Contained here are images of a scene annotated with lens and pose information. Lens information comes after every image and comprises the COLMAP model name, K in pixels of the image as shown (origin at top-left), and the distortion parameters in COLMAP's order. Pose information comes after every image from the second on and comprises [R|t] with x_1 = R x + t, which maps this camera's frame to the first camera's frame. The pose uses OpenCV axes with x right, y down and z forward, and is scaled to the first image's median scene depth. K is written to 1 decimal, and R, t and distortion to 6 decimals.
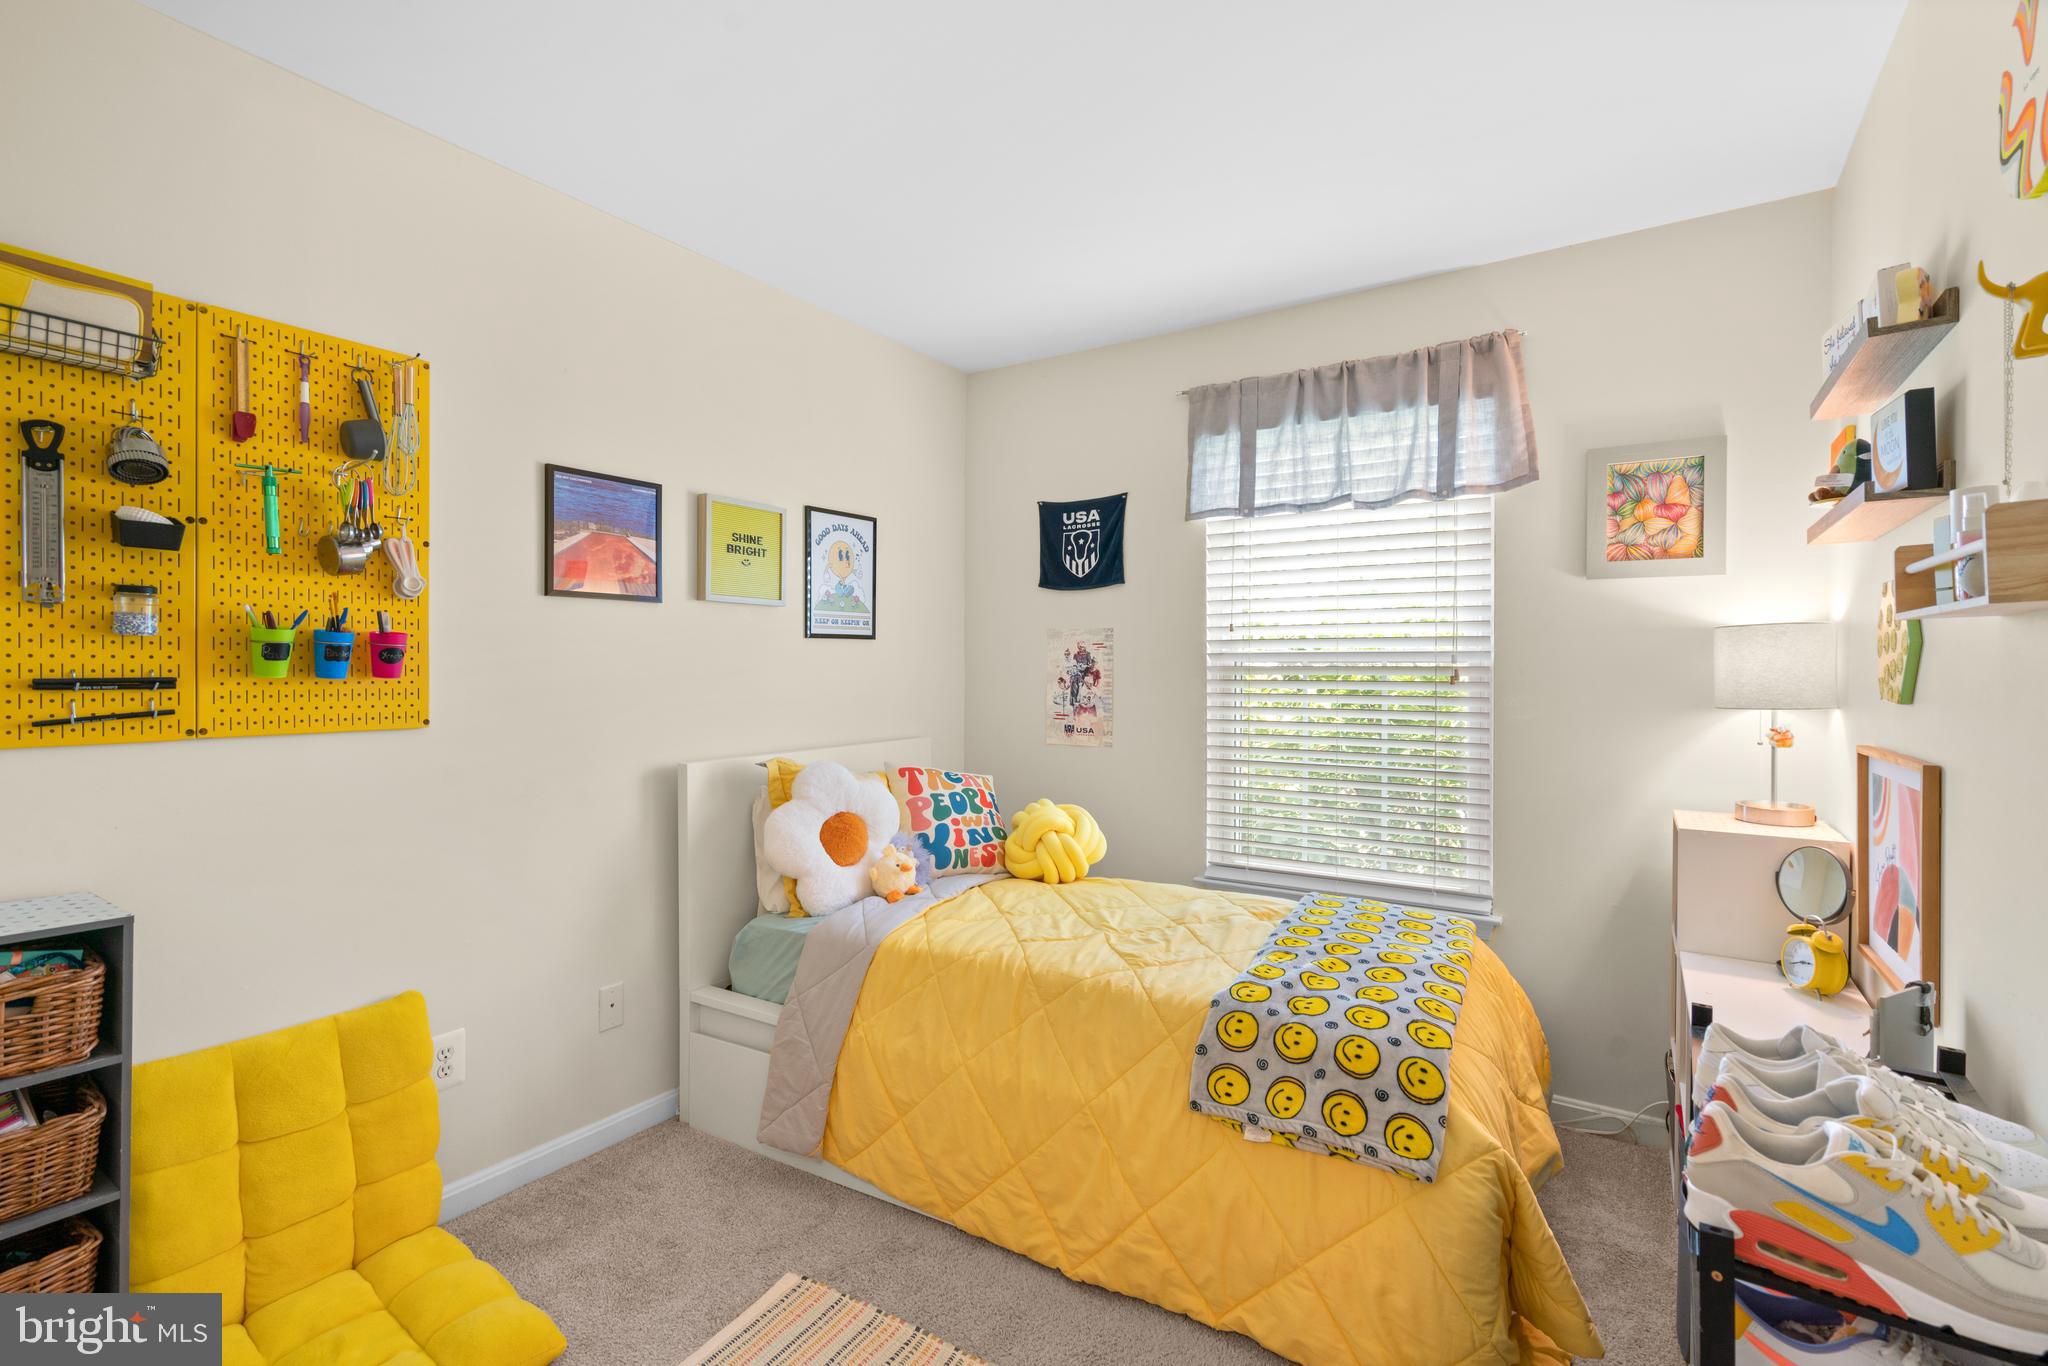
lens RADIAL K [[928.5, 0, 1026.4], [0, 928.5, 676.1], [0, 0, 1]] dist [-0.009603, 0.004844]
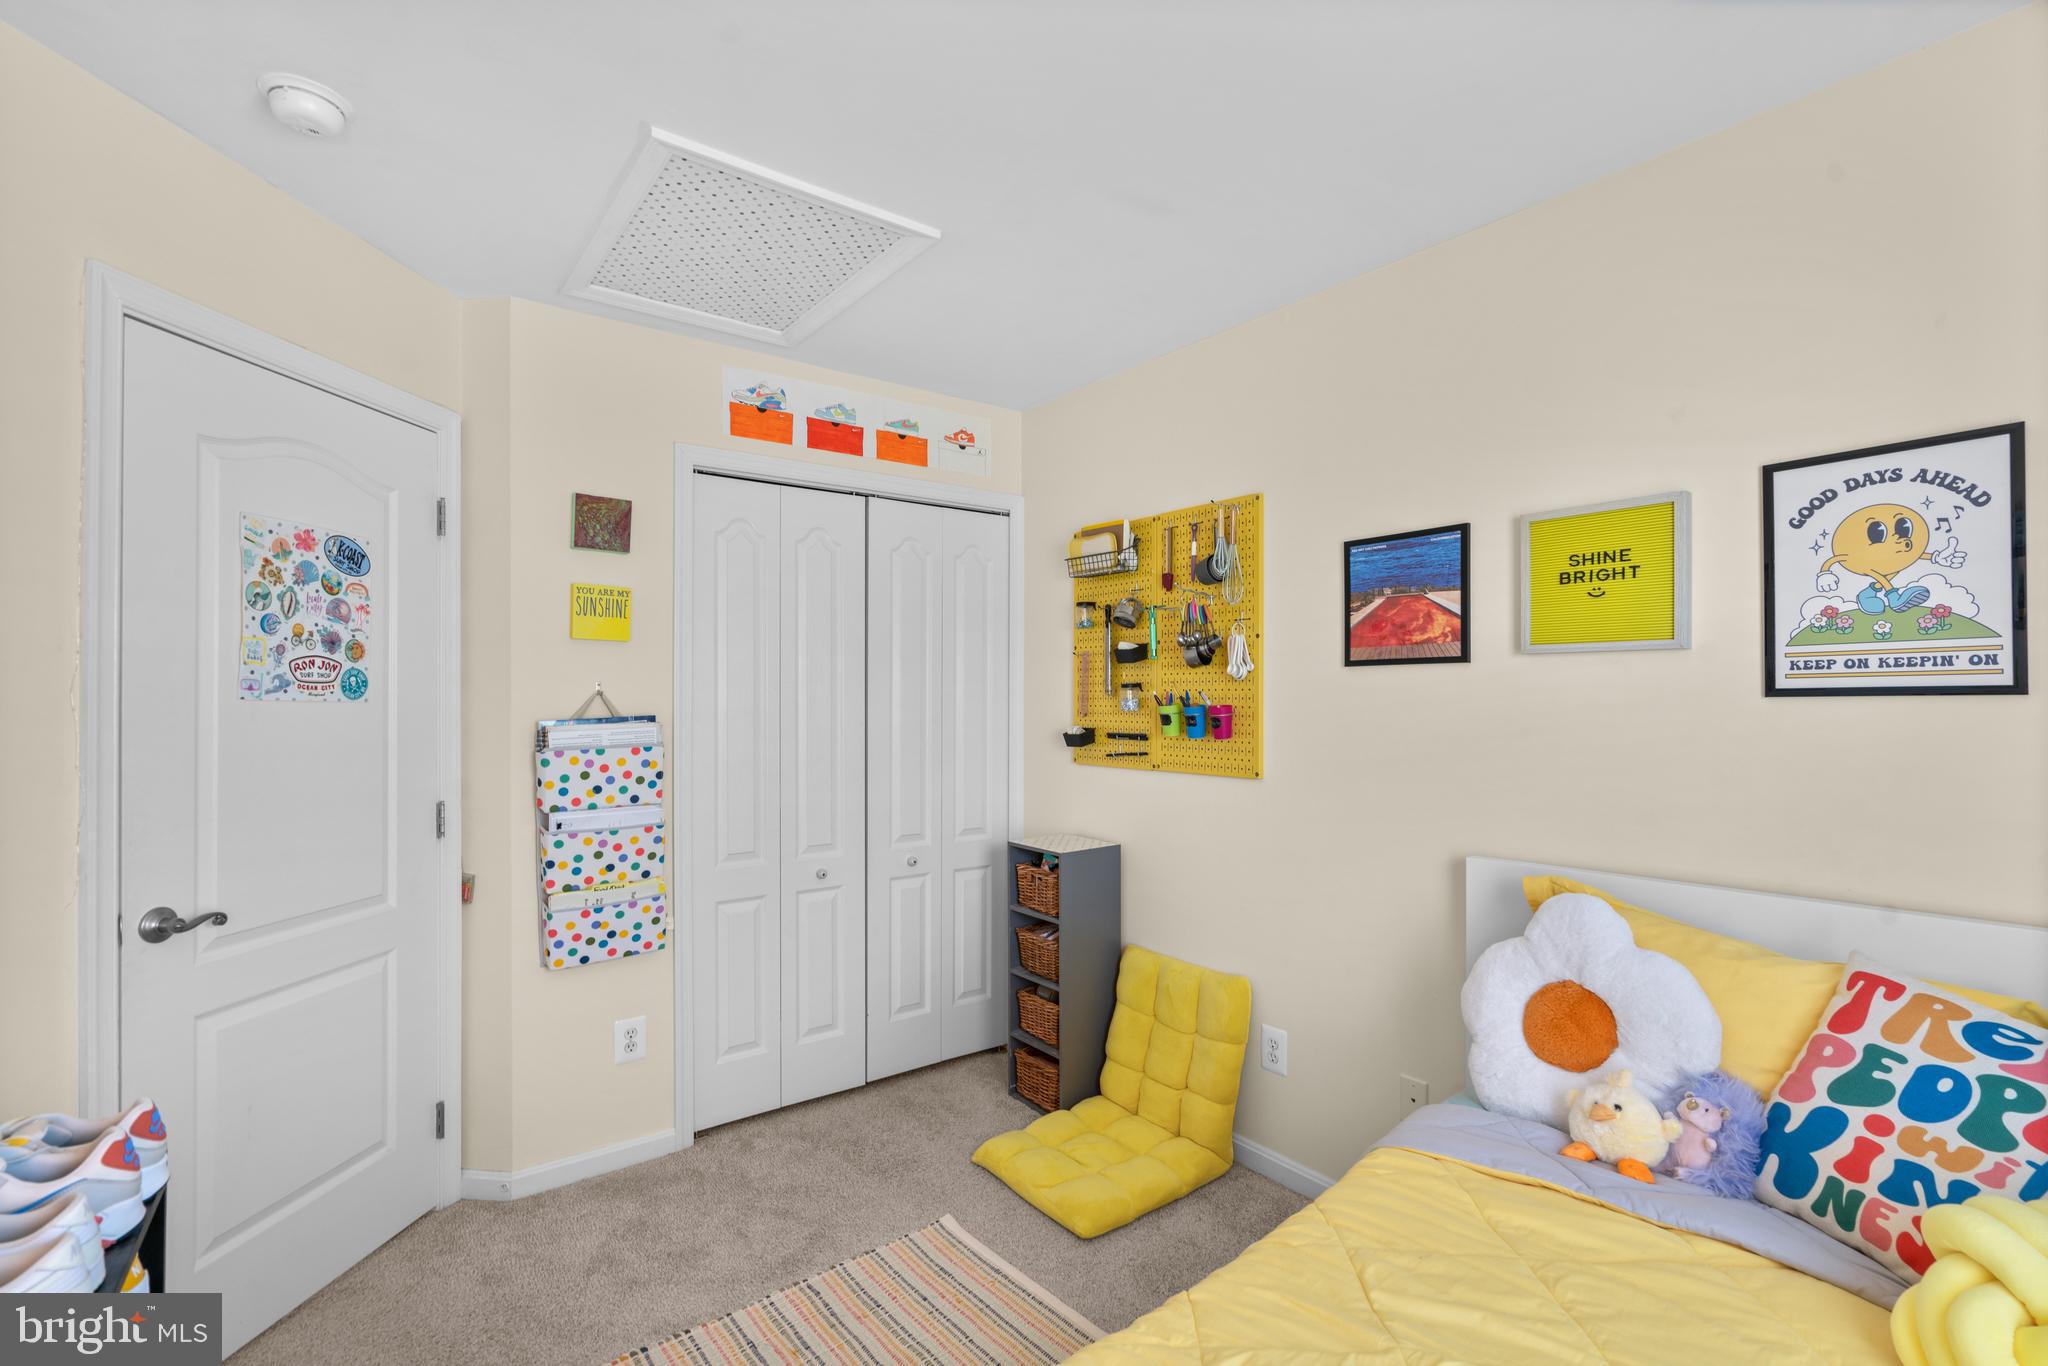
lens RADIAL K [[928.5, 0, 1017.0], [0, 928.5, 688.0], [0, 0, 1]] dist [-0.009603, 0.004844]
pose [[-0.333512, -0.006322, -0.942725, 0.540068], [-0.002688, 0.999980, -0.005755, -0.049600], [0.942742, 0.000614, -0.333523, 0.892339]]
